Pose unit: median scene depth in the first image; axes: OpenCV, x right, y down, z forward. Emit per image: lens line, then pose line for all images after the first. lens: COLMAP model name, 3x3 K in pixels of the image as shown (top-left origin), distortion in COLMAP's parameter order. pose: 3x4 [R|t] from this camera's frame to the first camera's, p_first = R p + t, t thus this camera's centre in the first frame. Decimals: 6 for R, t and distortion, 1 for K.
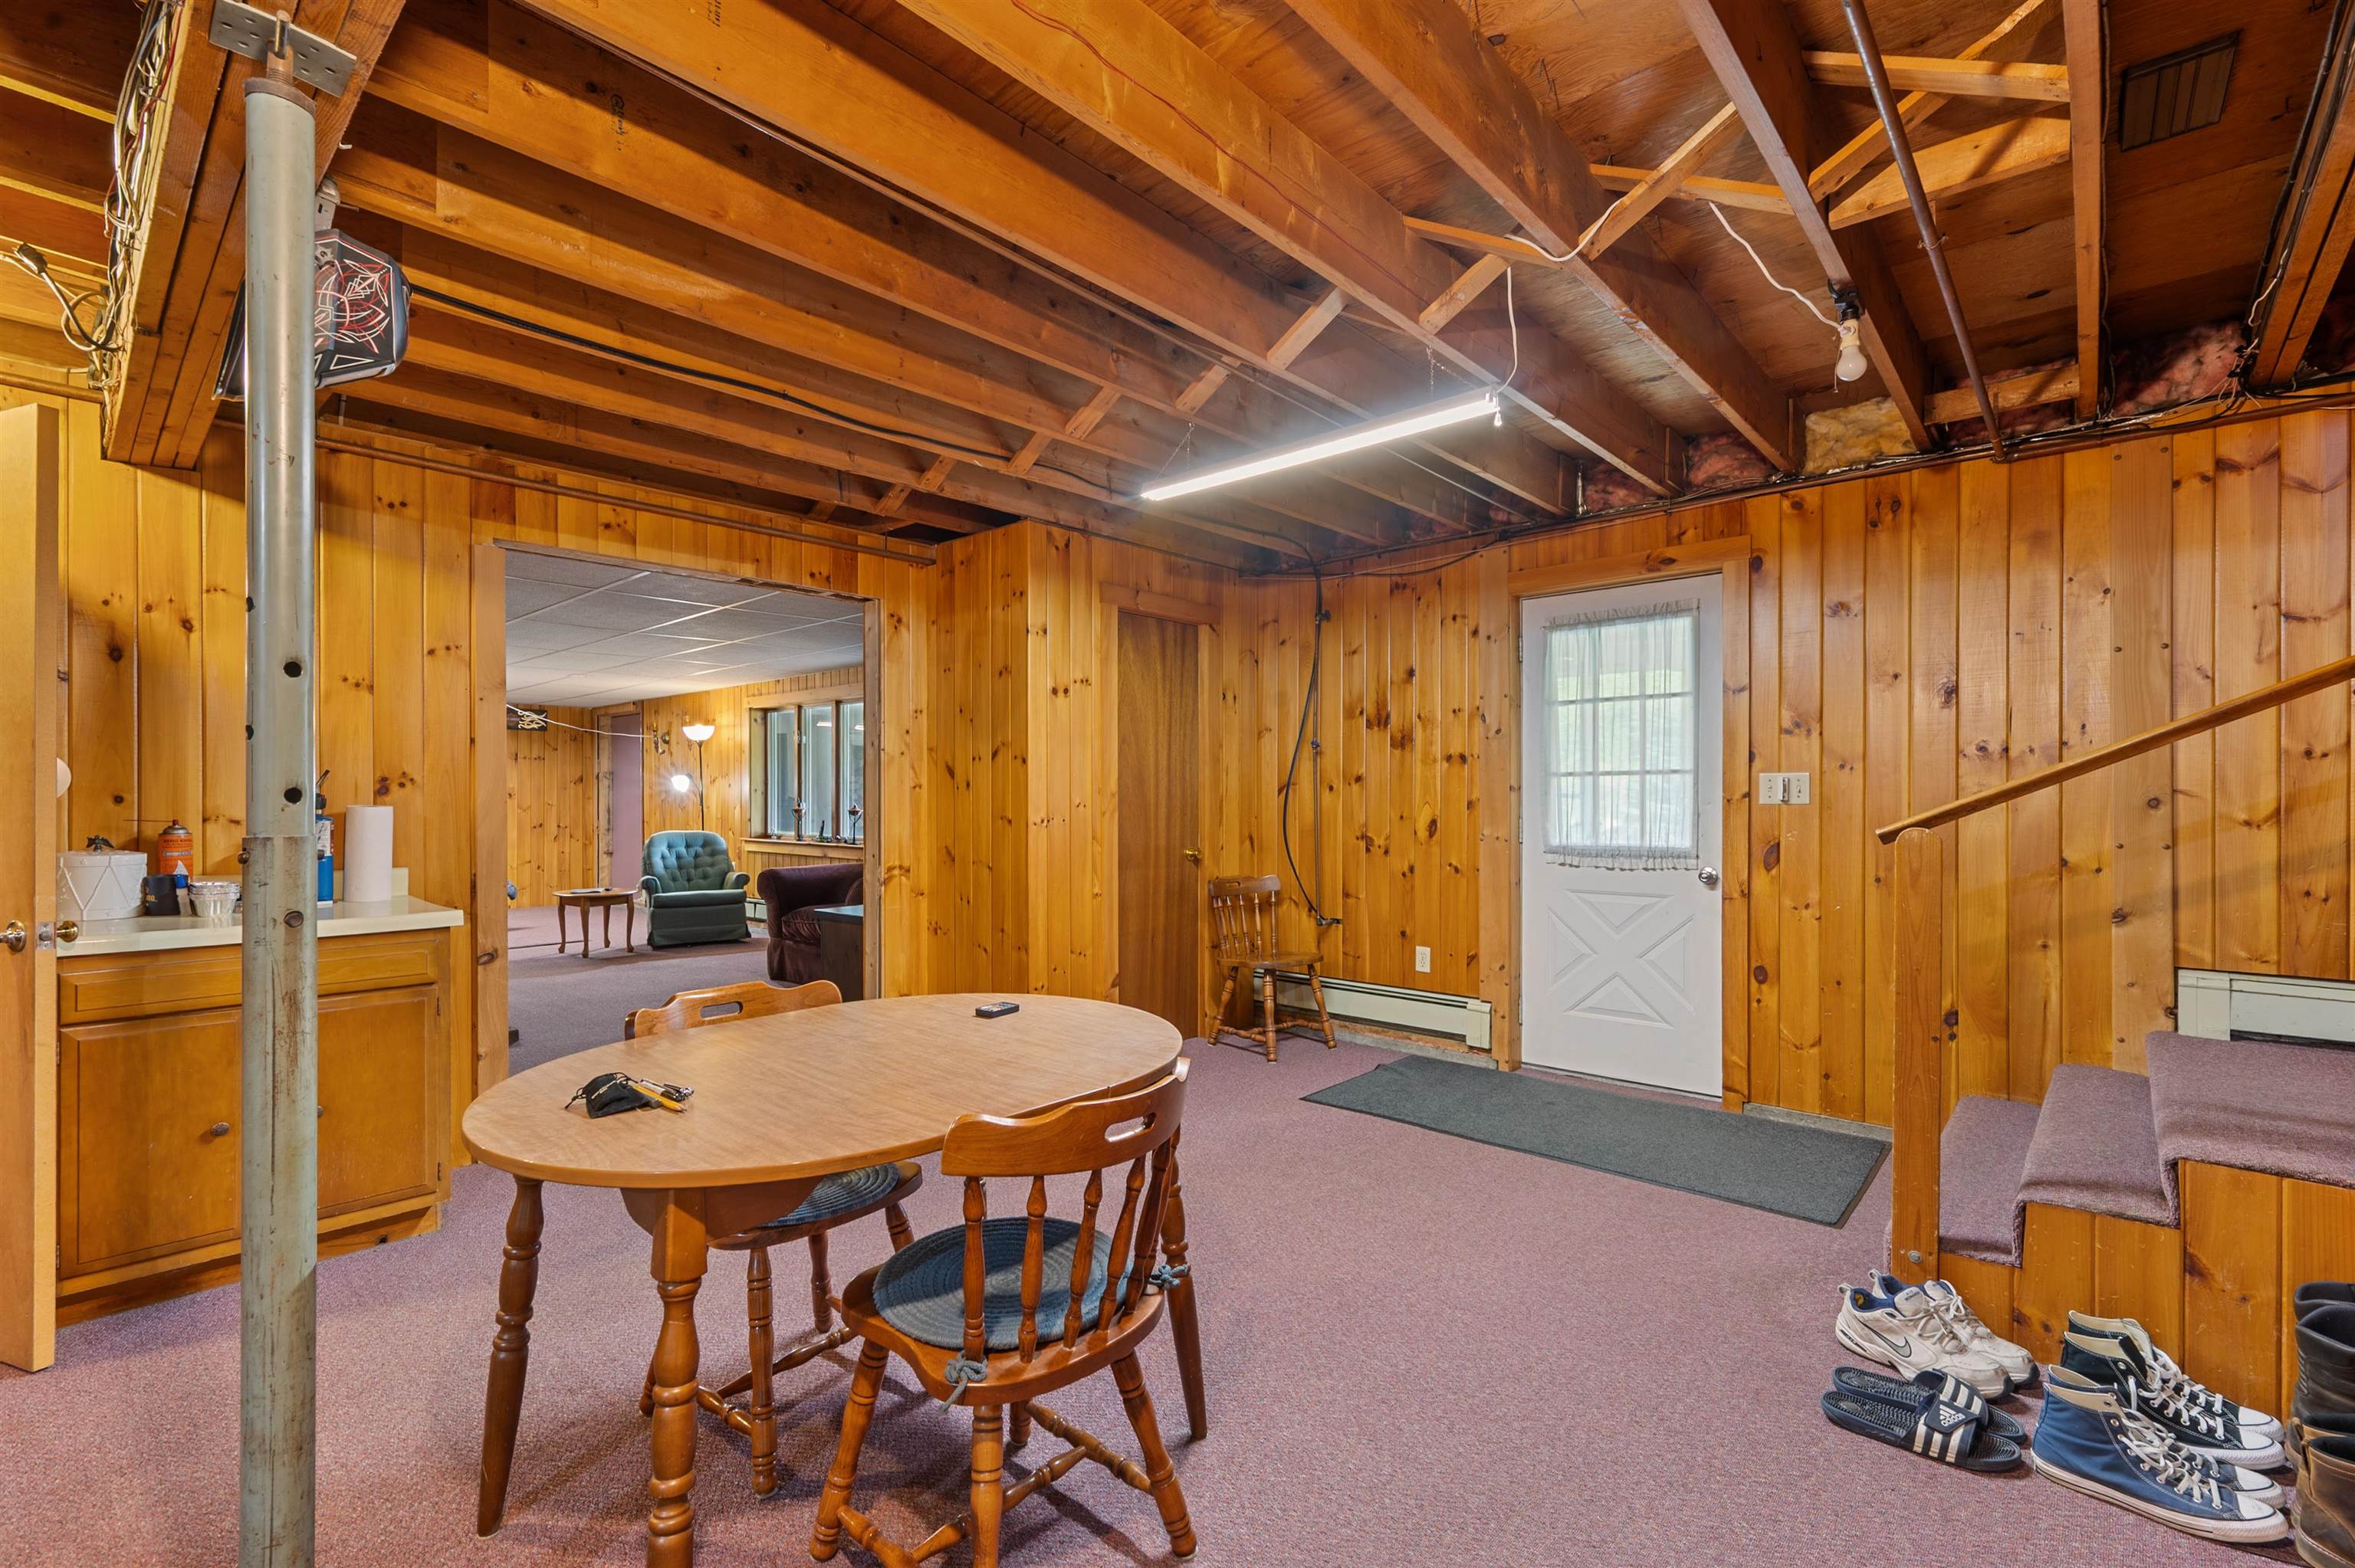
lens RADIAL K [[1053.6, 0, 1189.6], [0, 1053.6, 802.4], [0, 0, 1]] dist [0.002542, -0.000856]
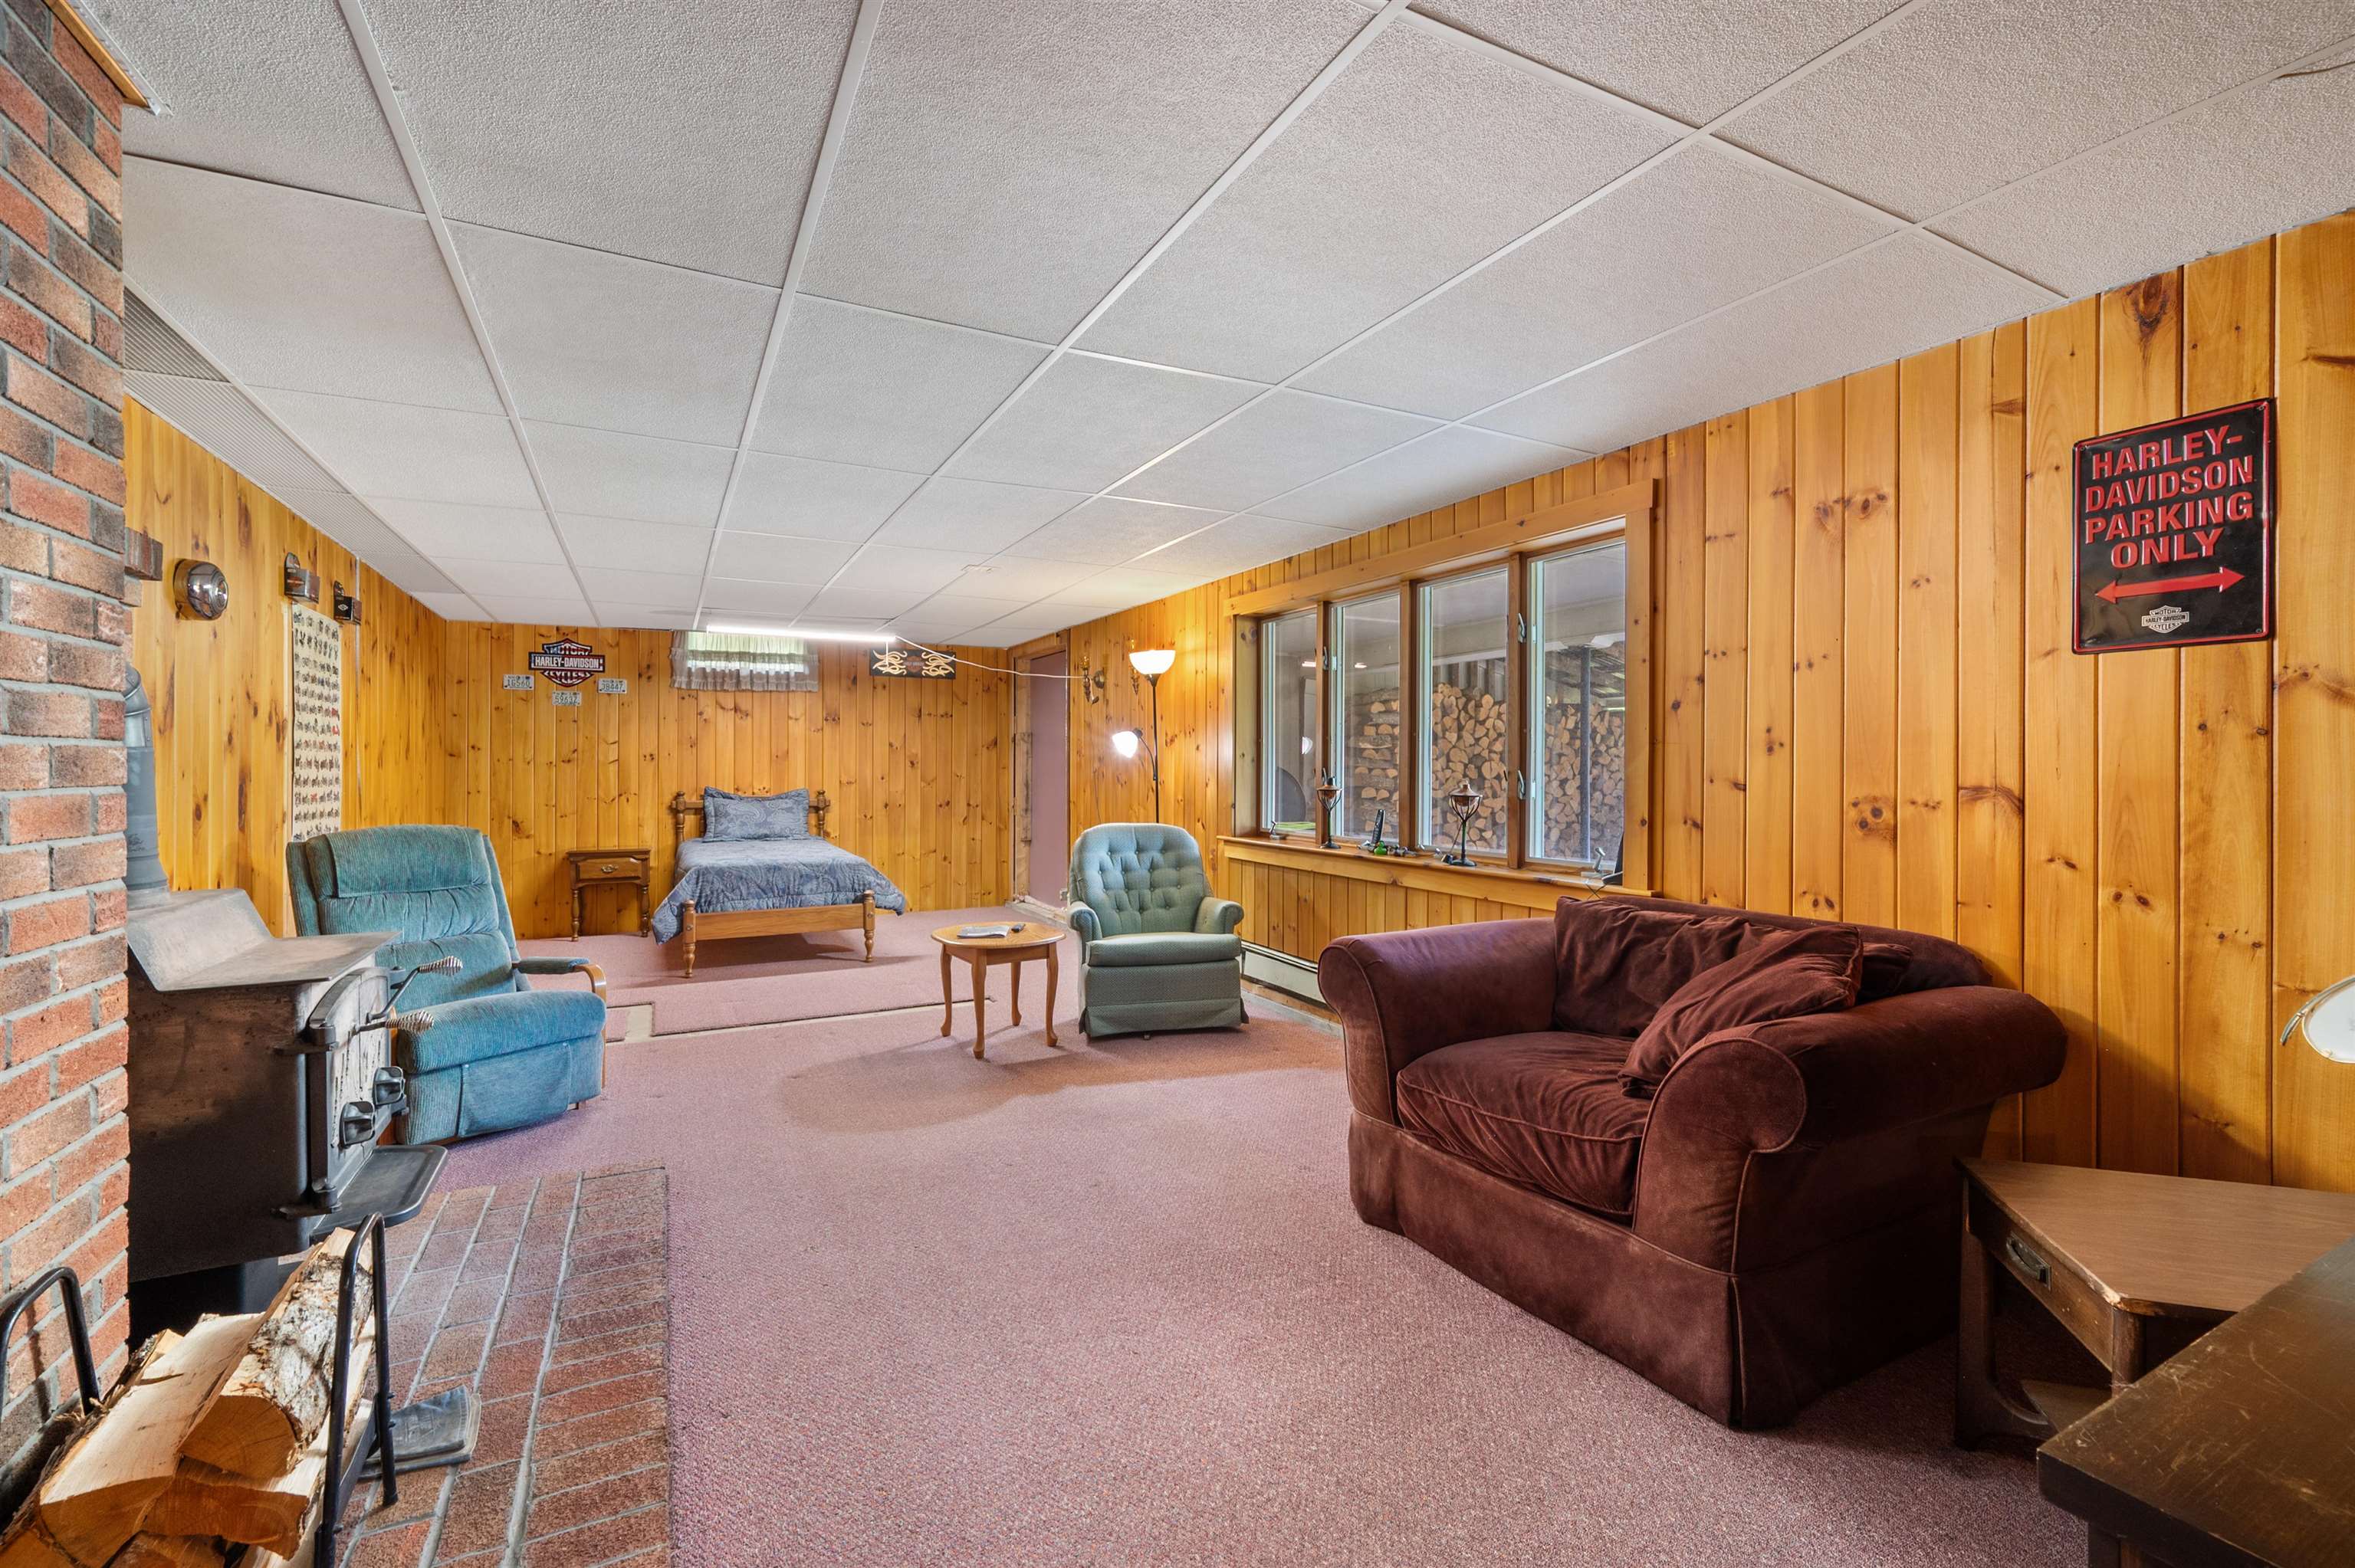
lens RADIAL K [[1053.6, 0, 1172.8], [0, 1053.6, 772.3], [0, 0, 1]] dist [0.002542, -0.000856]
pose [[0.930791, 0.004440, -0.365526, -0.232975], [-0.004307, 0.999990, 0.001179, -0.002490], [0.365527, 0.000477, 0.930800, 0.438871]]
